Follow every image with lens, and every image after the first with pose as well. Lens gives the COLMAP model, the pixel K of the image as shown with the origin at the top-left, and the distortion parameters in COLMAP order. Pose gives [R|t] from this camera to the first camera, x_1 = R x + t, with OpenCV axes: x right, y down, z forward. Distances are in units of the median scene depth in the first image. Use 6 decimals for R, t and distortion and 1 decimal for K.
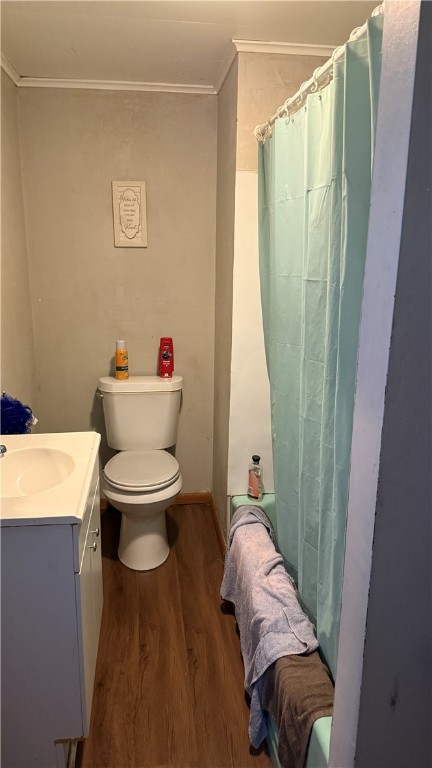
lens RADIAL K [[537.4, 0, 213.6], [0, 537.4, 385.5], [0, 0, 1]] dist [0.054831, -0.076527]
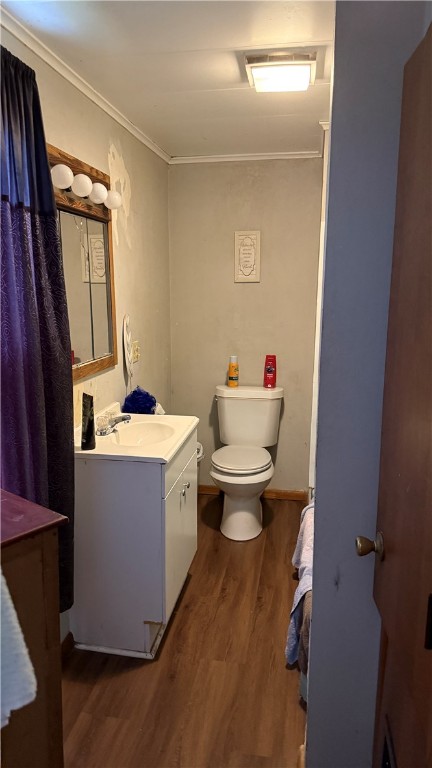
lens RADIAL K [[537.4, 0, 213.6], [0, 537.4, 385.5], [0, 0, 1]] dist [0.054831, -0.076527]
pose [[0.954536, 0.045140, -0.294658, 0.156126], [-0.063351, 0.996607, -0.052552, 0.053958], [0.291286, 0.068830, 0.954157, -0.201864]]
